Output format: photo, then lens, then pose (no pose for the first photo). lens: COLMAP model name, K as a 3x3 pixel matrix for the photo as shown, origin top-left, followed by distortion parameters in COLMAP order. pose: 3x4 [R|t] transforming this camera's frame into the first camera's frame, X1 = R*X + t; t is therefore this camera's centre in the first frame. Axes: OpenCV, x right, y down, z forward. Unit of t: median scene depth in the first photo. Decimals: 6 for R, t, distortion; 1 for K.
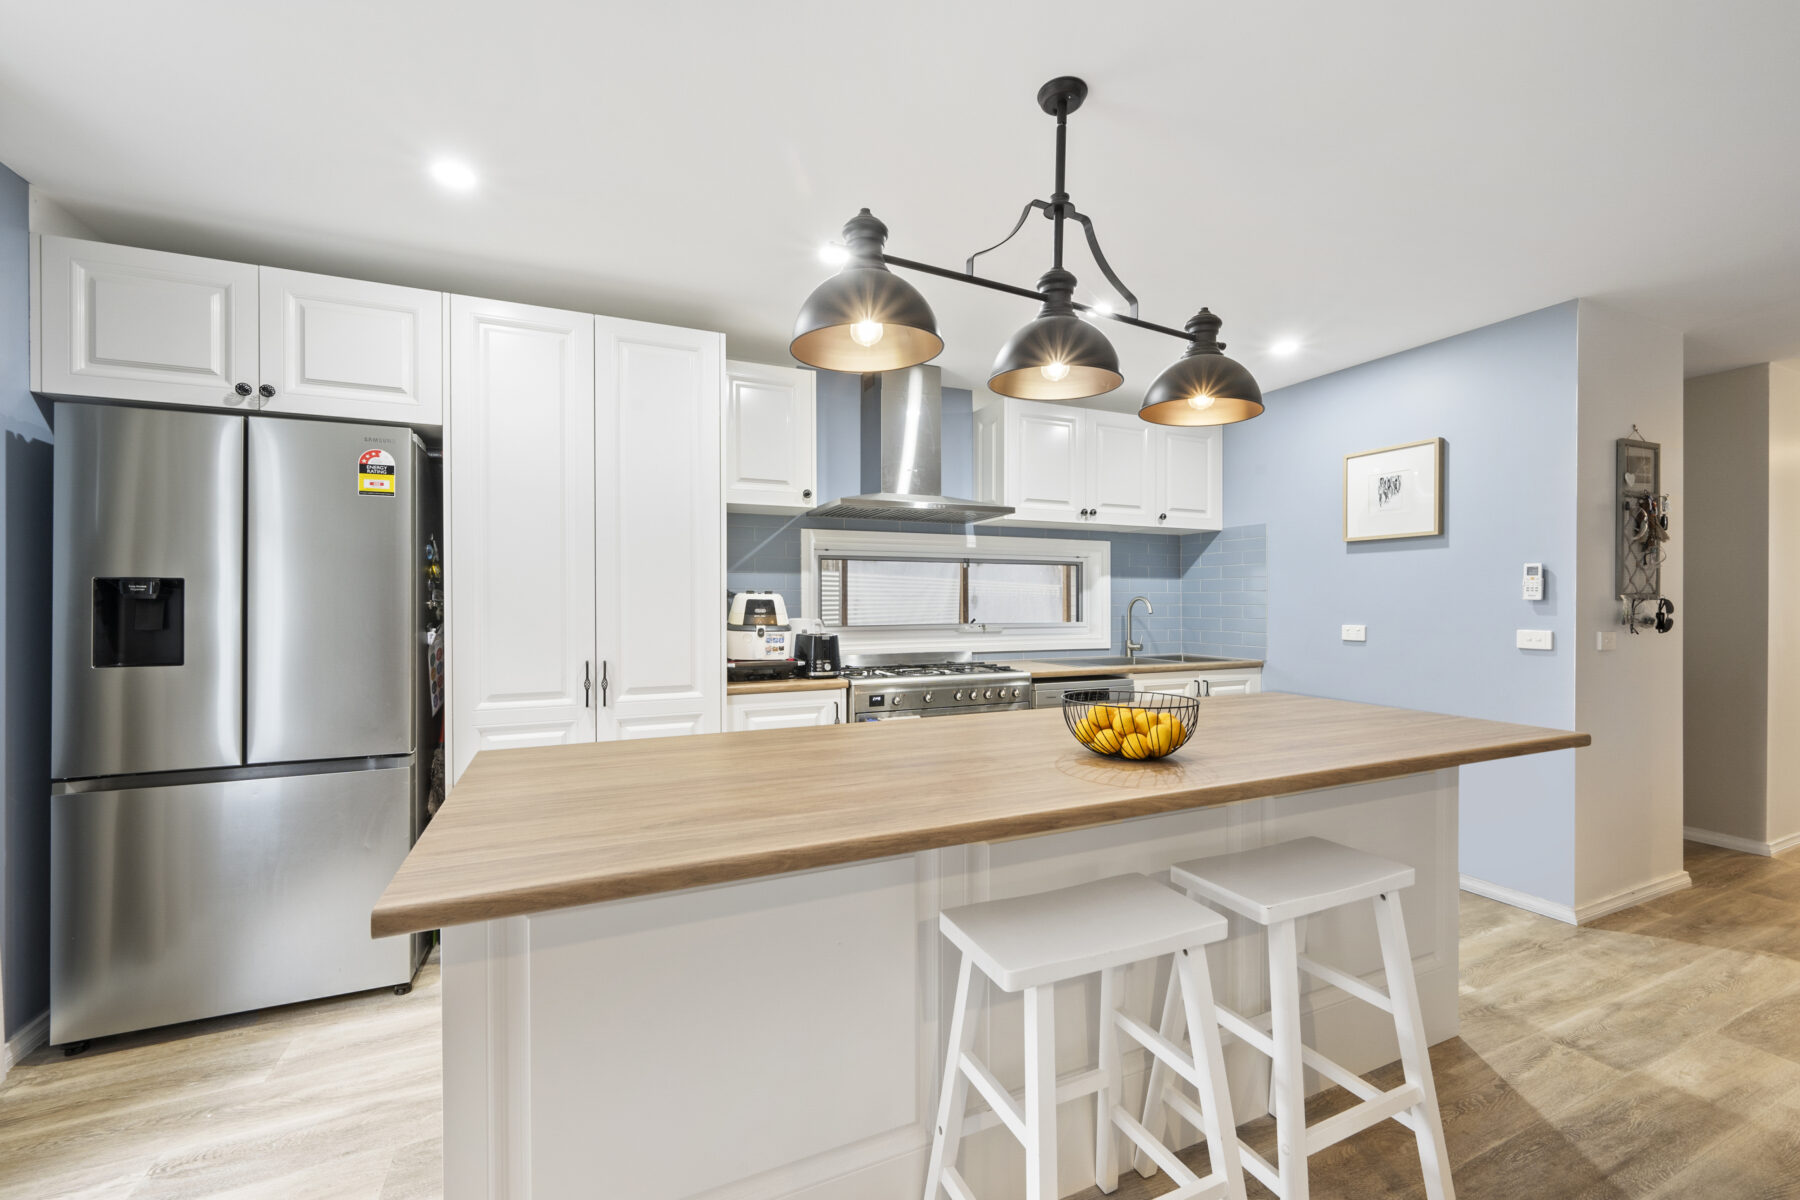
lens RADIAL K [[722.7, 0, 897.2], [0, 722.7, 609.3], [0, 0, 1]] dist [-0.000126, 0.000145]
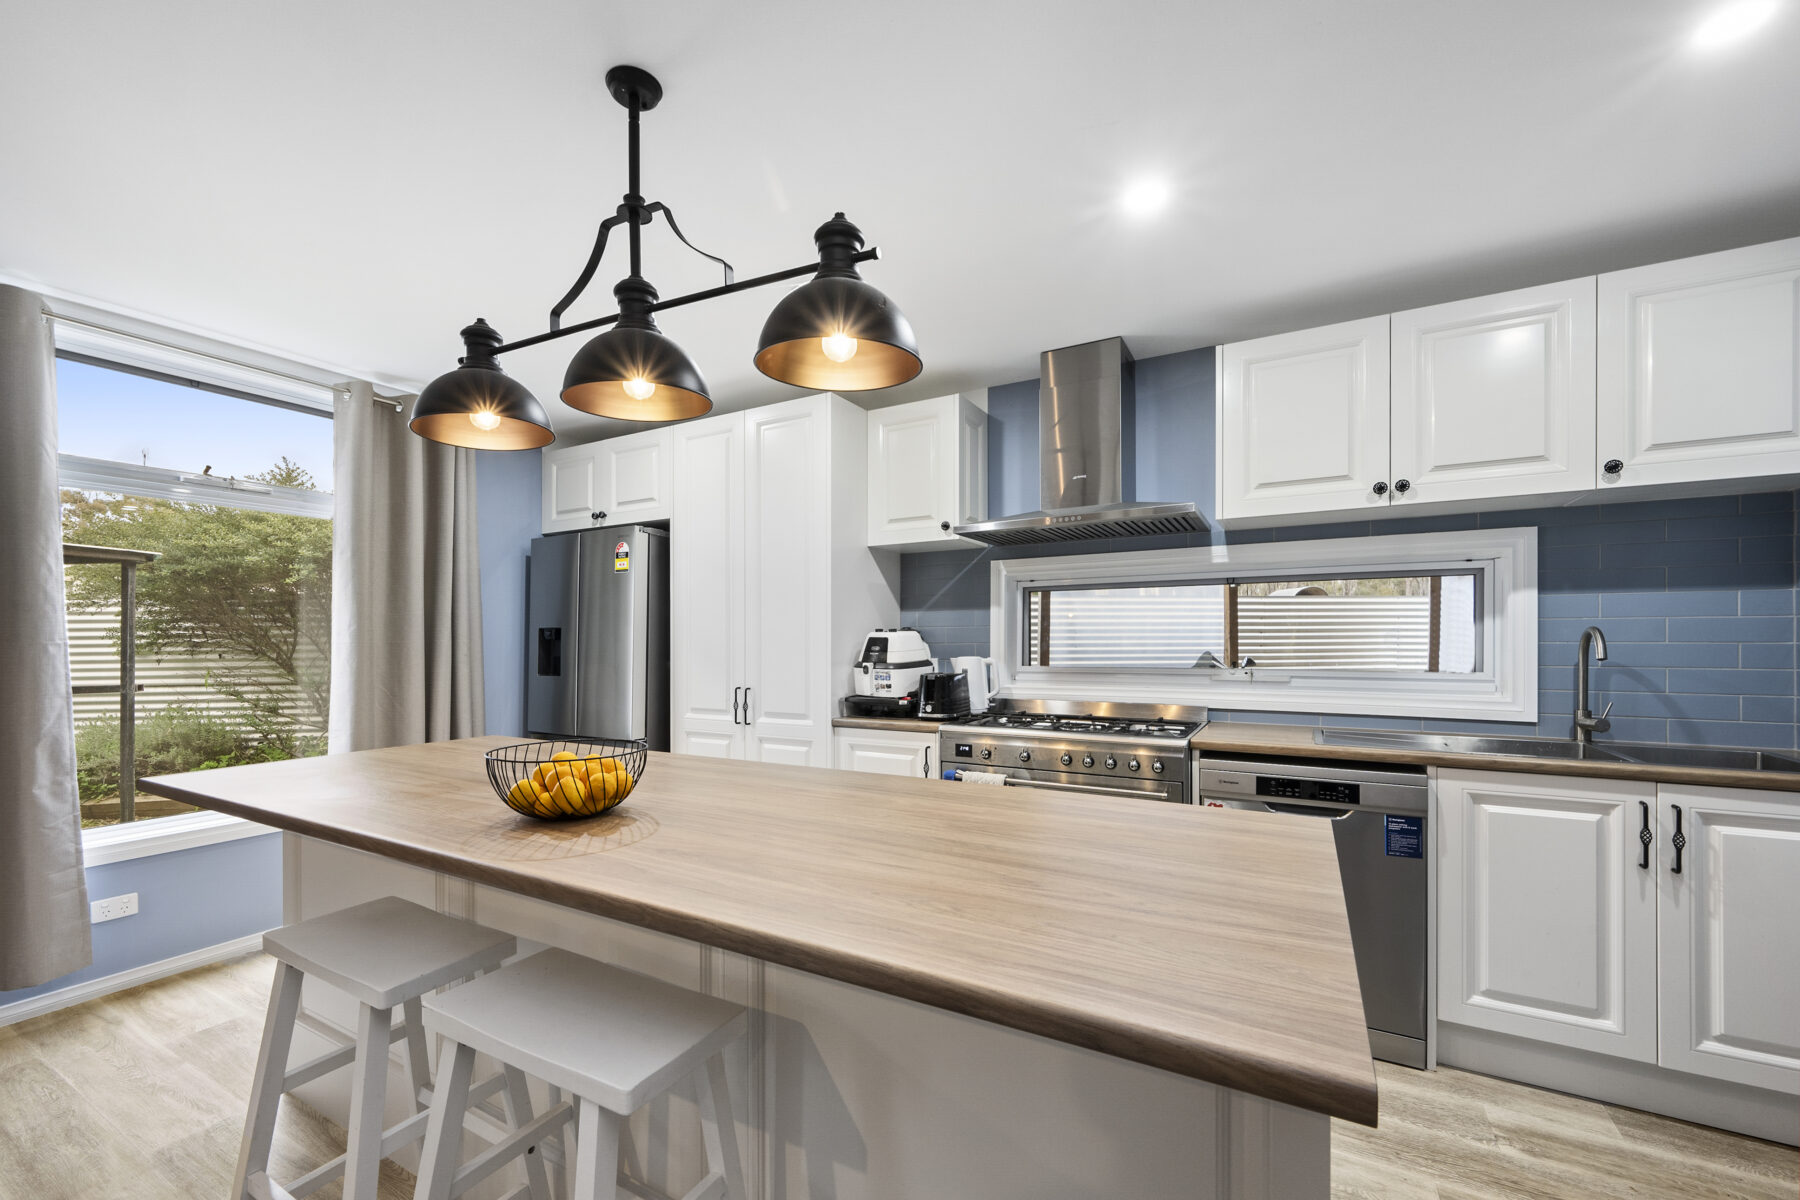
lens RADIAL K [[722.7, 0, 887.8], [0, 722.7, 637.3], [0, 0, 1]] dist [-0.000126, 0.000145]
pose [[0.586936, -0.003118, -0.809627, 0.628153], [-0.003230, 0.999976, -0.006192, -0.007004], [0.809627, 0.006250, 0.586911, 0.398576]]
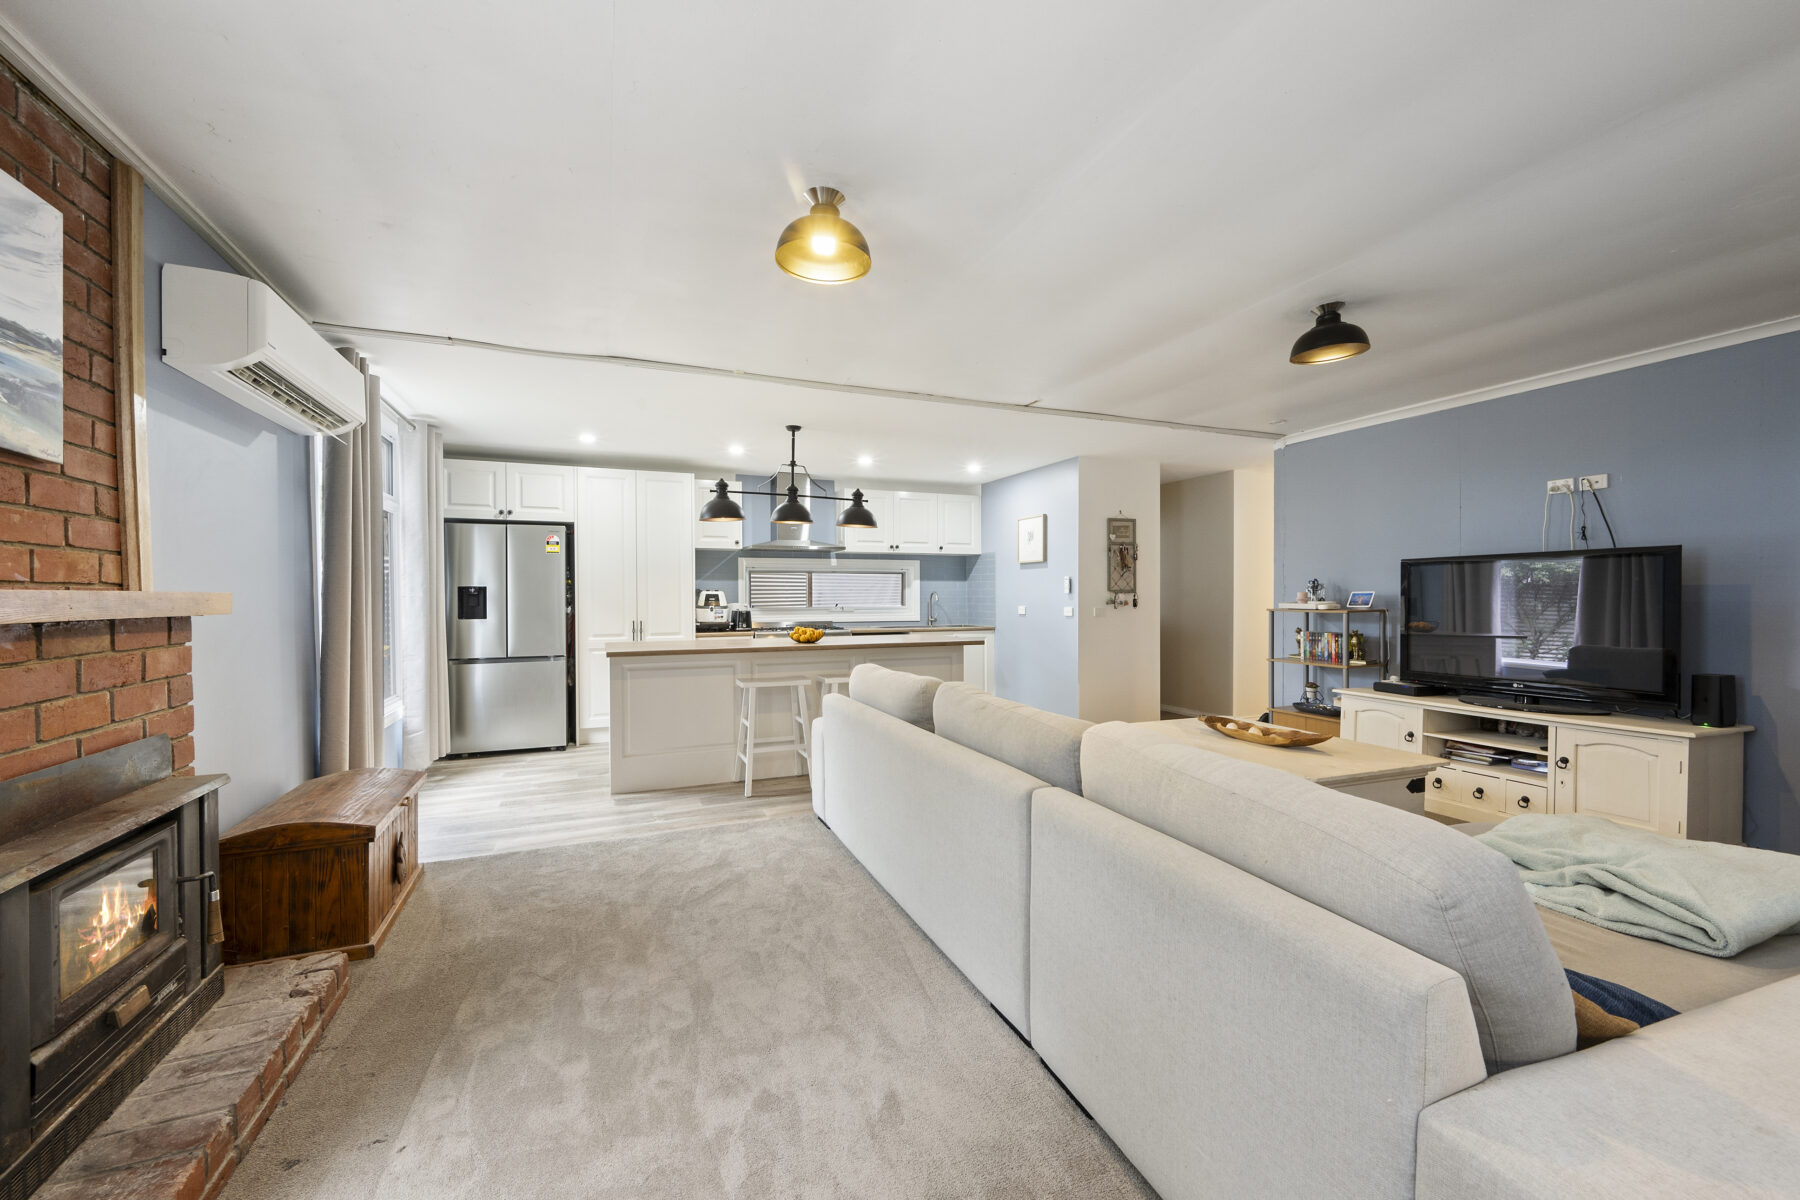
lens RADIAL K [[722.7, 0, 900.2], [0, 722.7, 601.5], [0, 0, 1]] dist [-0.000126, 0.000145]
pose [[0.999783, -0.002382, -0.020680, 0.397411], [0.002355, 0.999996, -0.001325, 0.012640], [0.020683, 0.001276, 0.999785, -1.087689]]
